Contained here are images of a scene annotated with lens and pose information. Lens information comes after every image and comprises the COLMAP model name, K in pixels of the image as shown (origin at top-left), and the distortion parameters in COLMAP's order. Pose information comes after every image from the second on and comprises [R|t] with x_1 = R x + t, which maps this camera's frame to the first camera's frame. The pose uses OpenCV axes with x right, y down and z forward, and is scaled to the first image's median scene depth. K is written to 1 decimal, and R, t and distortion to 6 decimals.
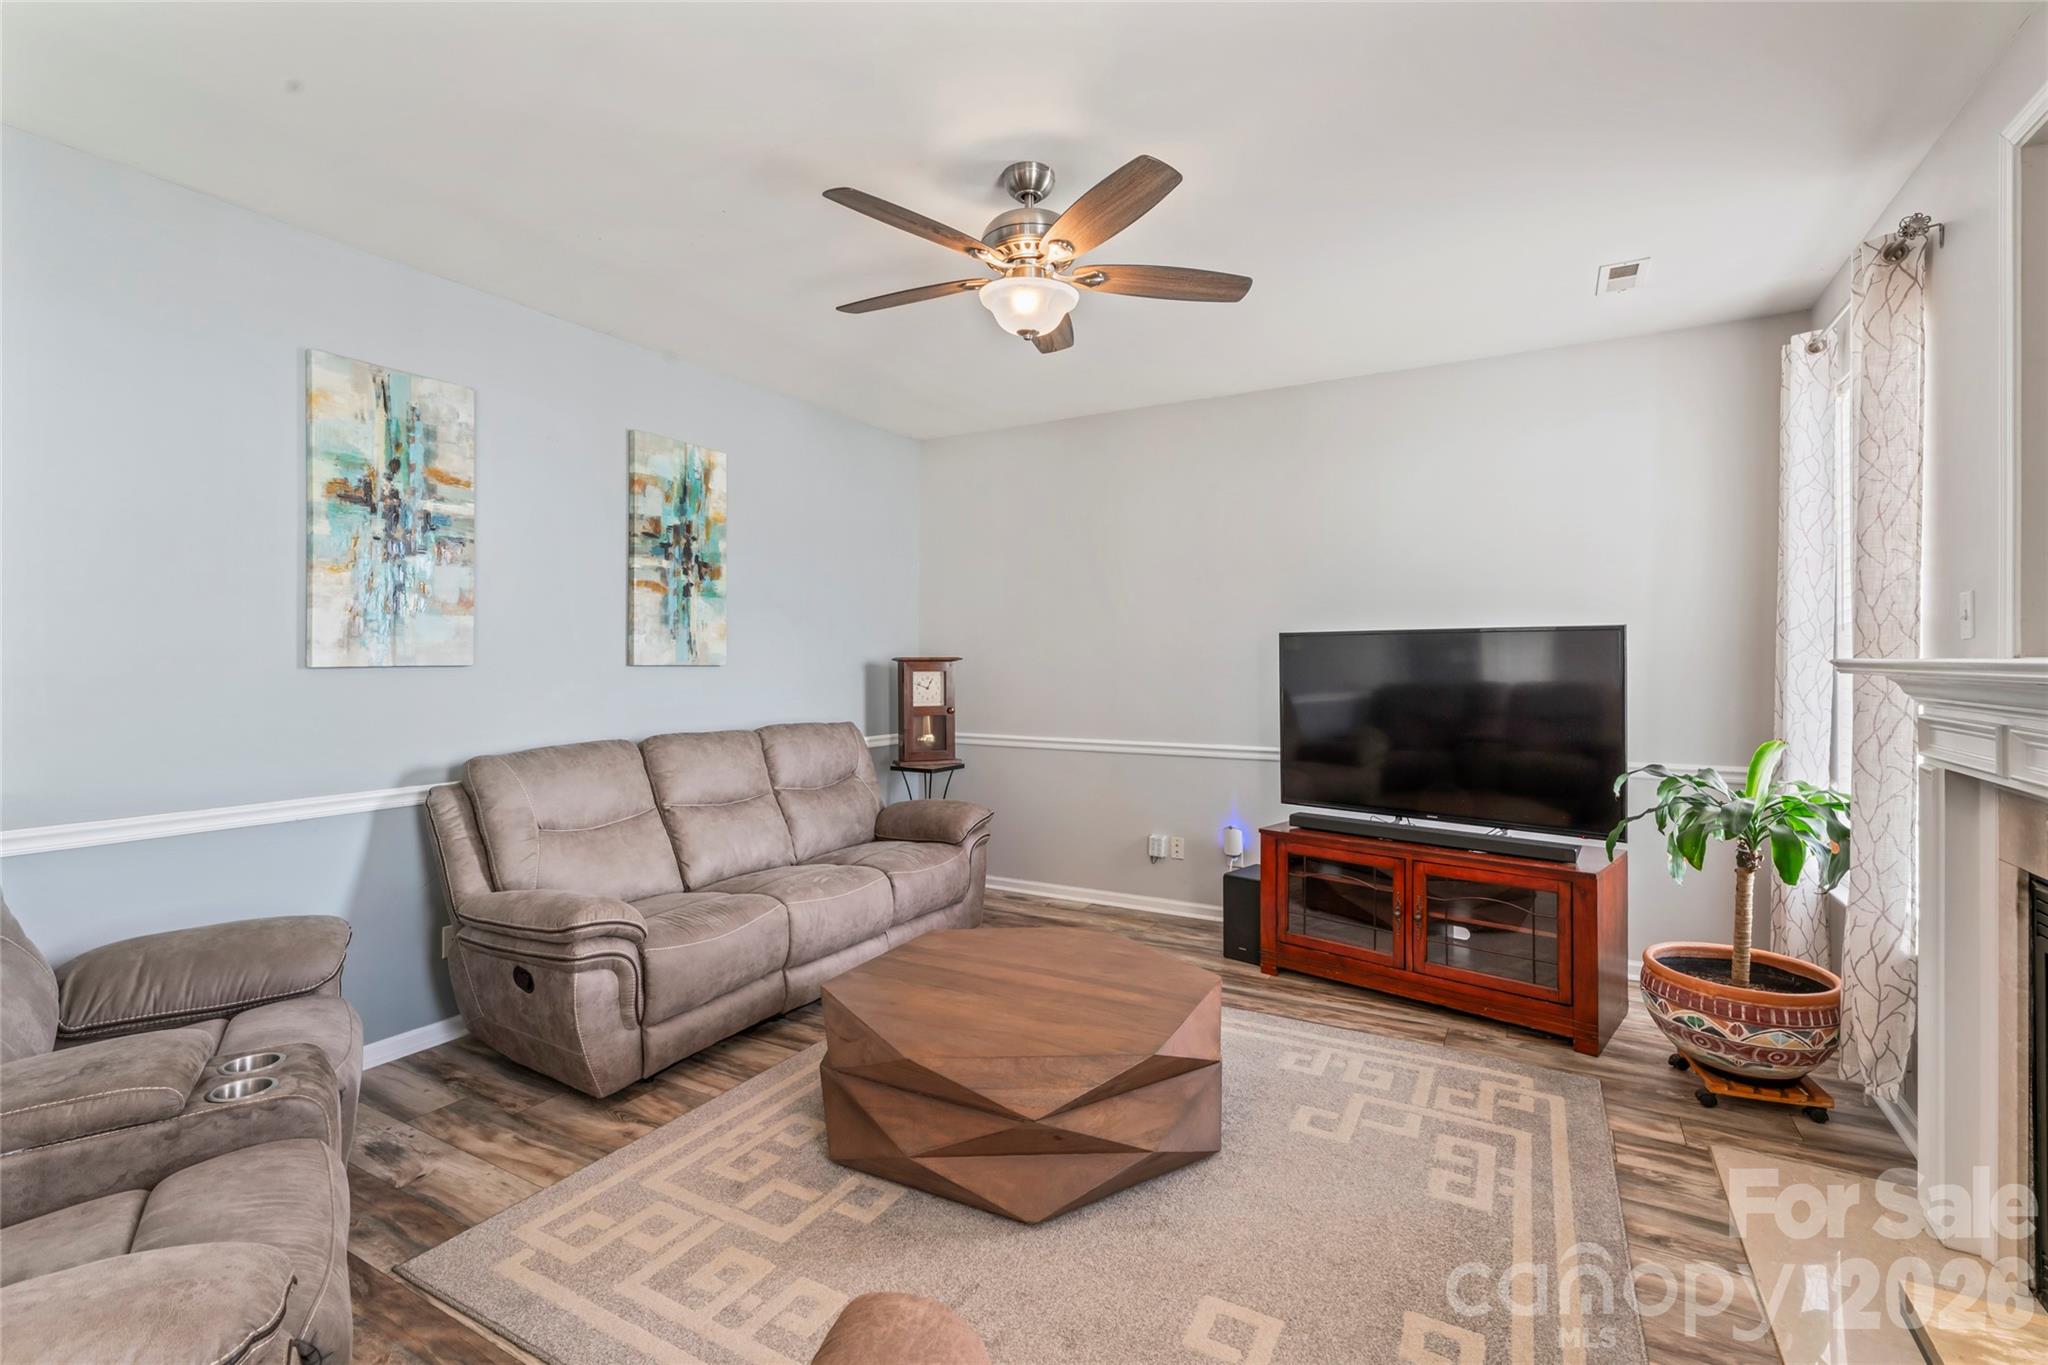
lens RADIAL K [[910.6, 0, 1015.1], [0, 910.6, 665.9], [0, 0, 1]] dist [-0.000045, -0.000043]
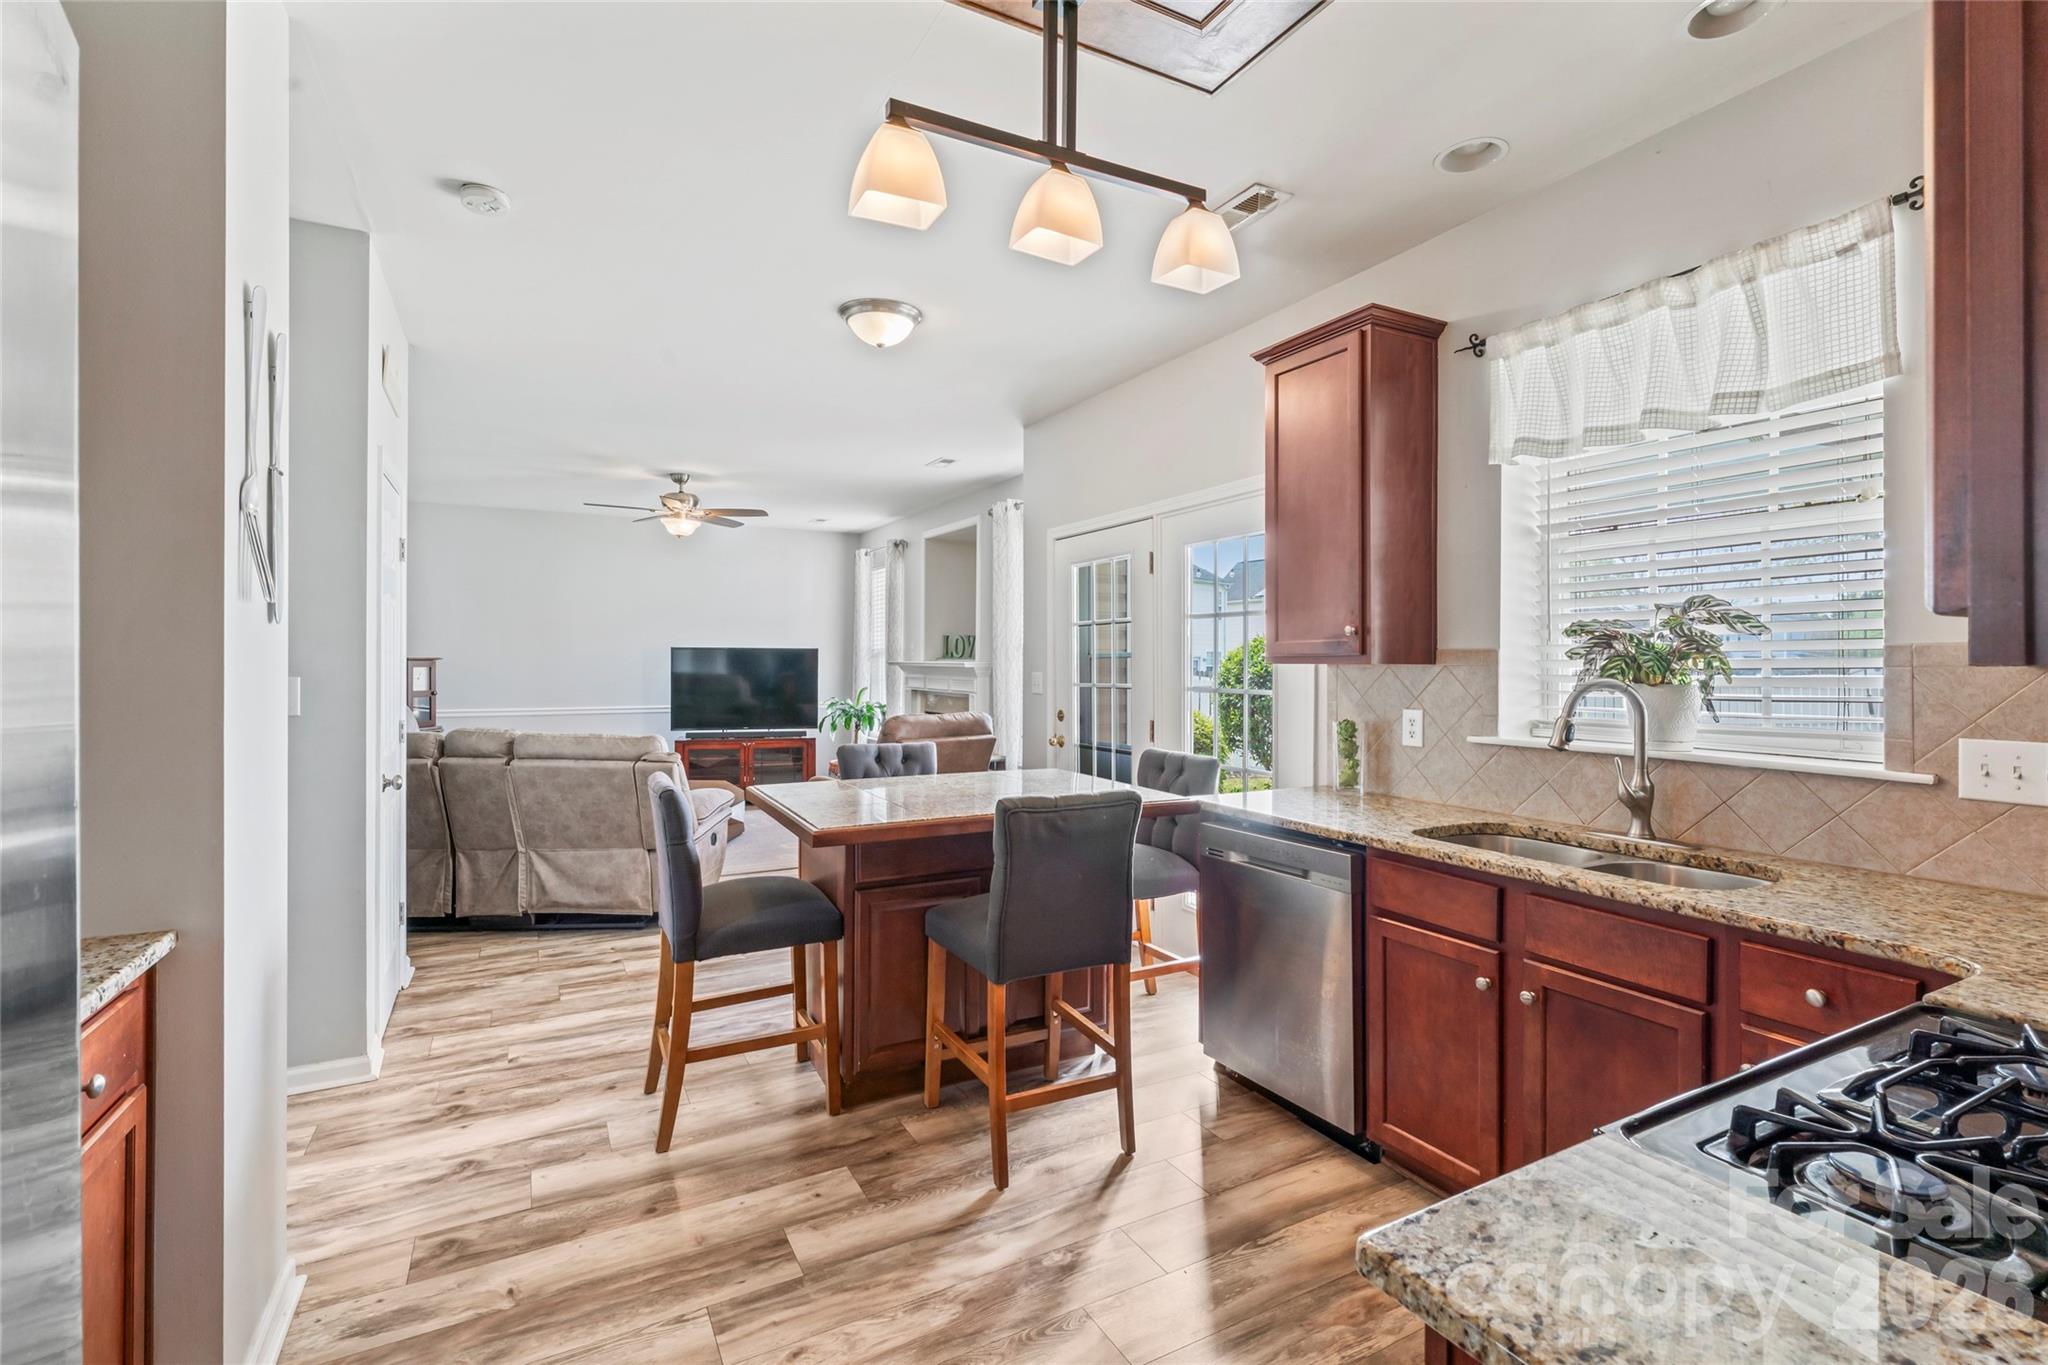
lens RADIAL K [[910.6, 0, 1015.1], [0, 910.6, 665.9], [0, 0, 1]] dist [-0.000045, -0.000043]
pose [[0.532623, 0.000353, 0.846352, -1.462572], [0.001805, 0.999997, -0.001553, 0.012201], [-0.846350, 0.002355, 0.532621, -1.048669]]
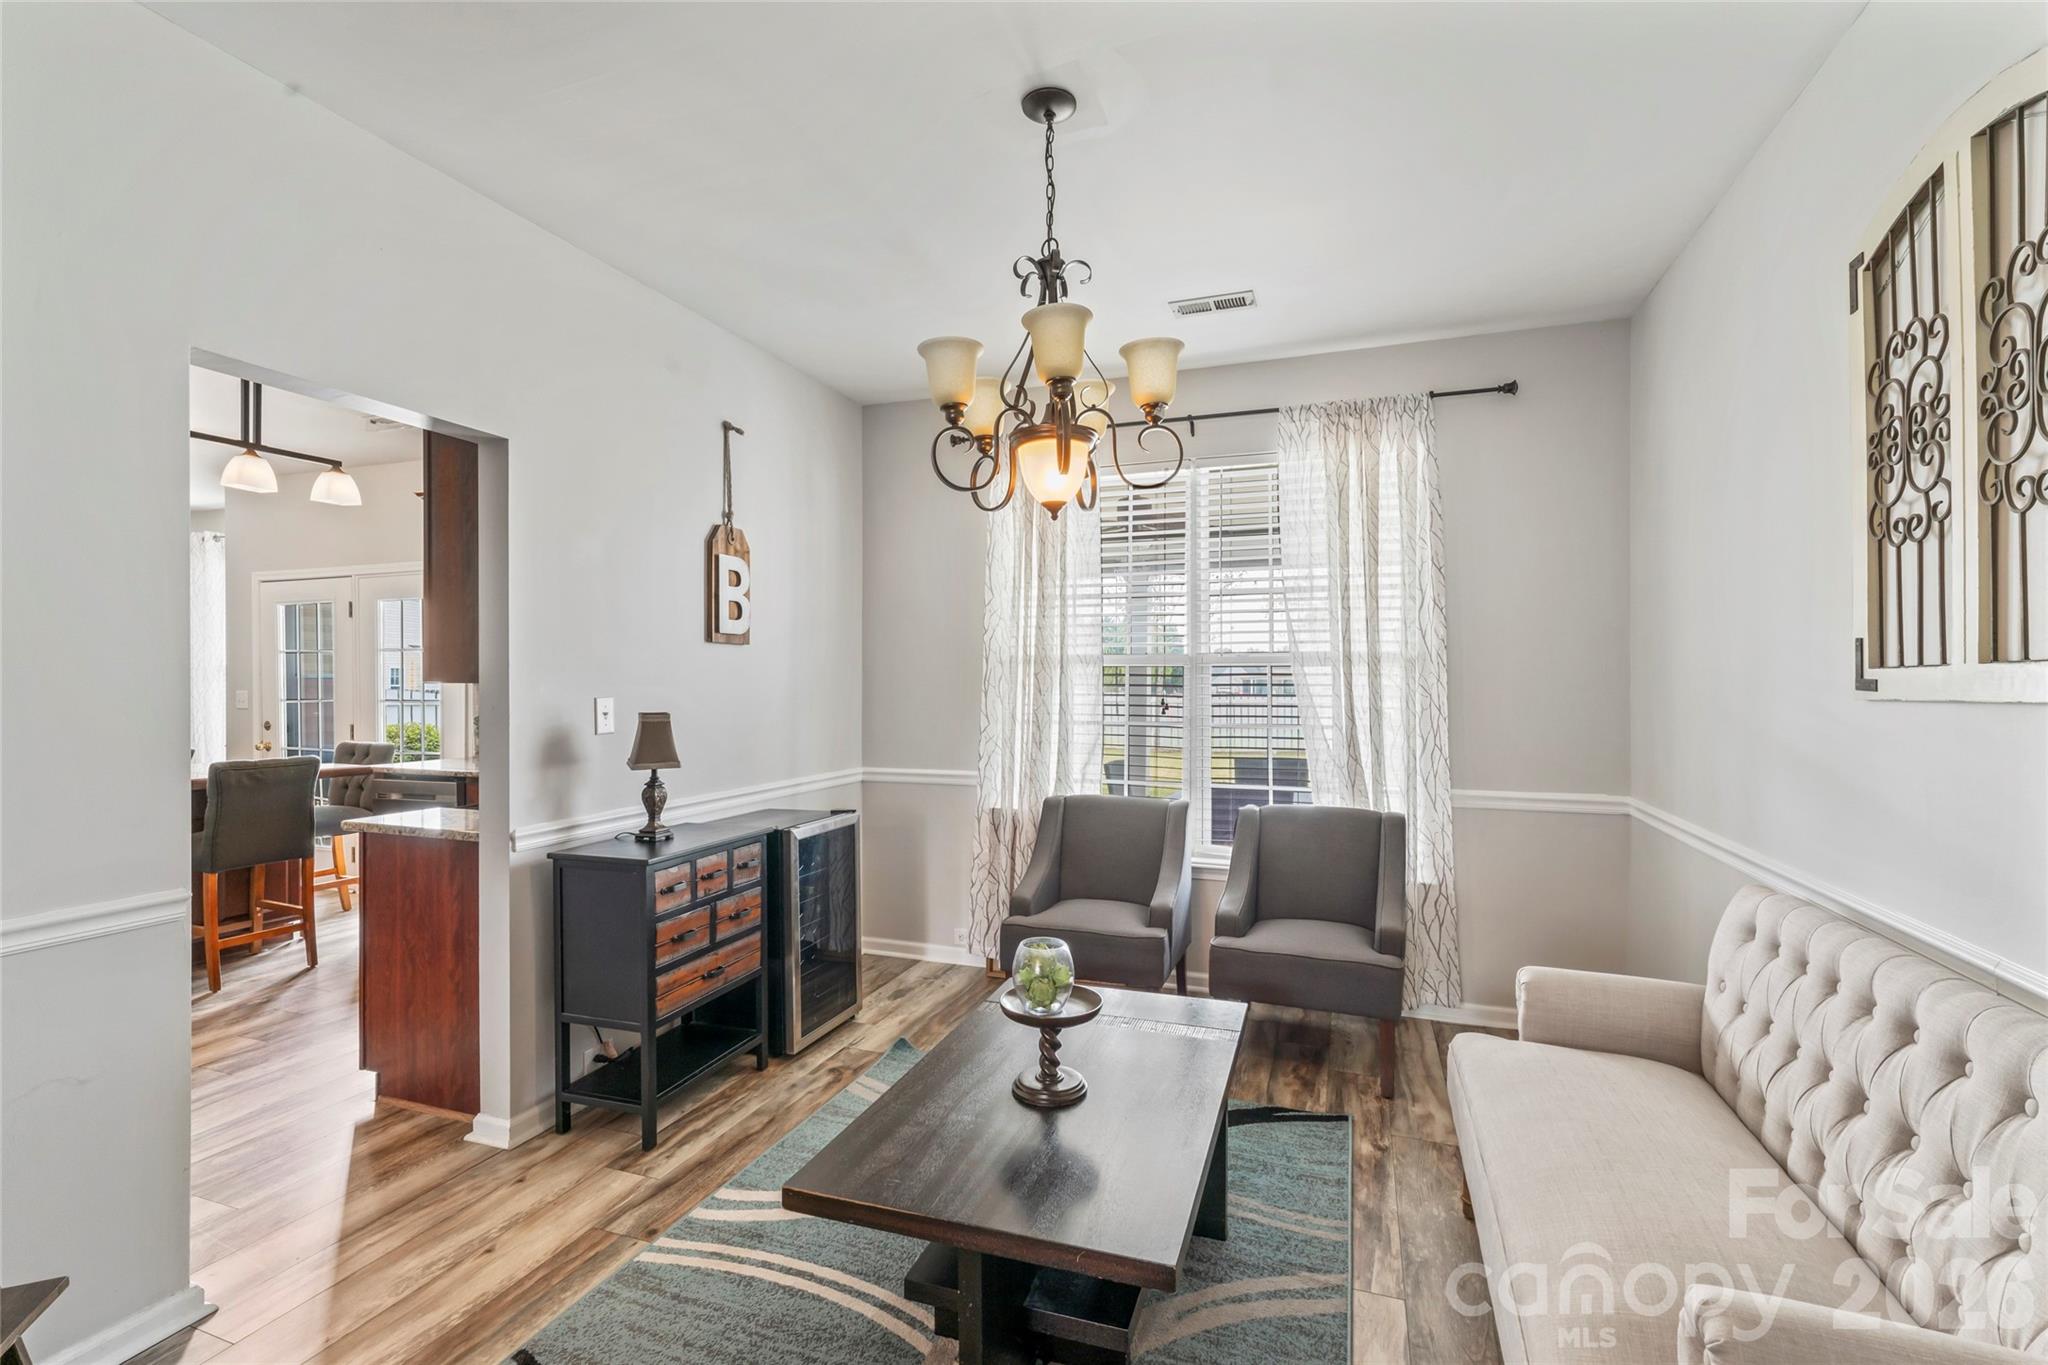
lens RADIAL K [[917.9, 0, 1028.9], [0, 917.9, 686.3], [0, 0, 1]] dist [0.000927, 0.000083]
pose [[-0.168194, -0.003232, 0.985749, -2.523485], [0.008416, 0.999953, 0.004714, 0.016659], [-0.985718, 0.009089, -0.168159, -1.688223]]
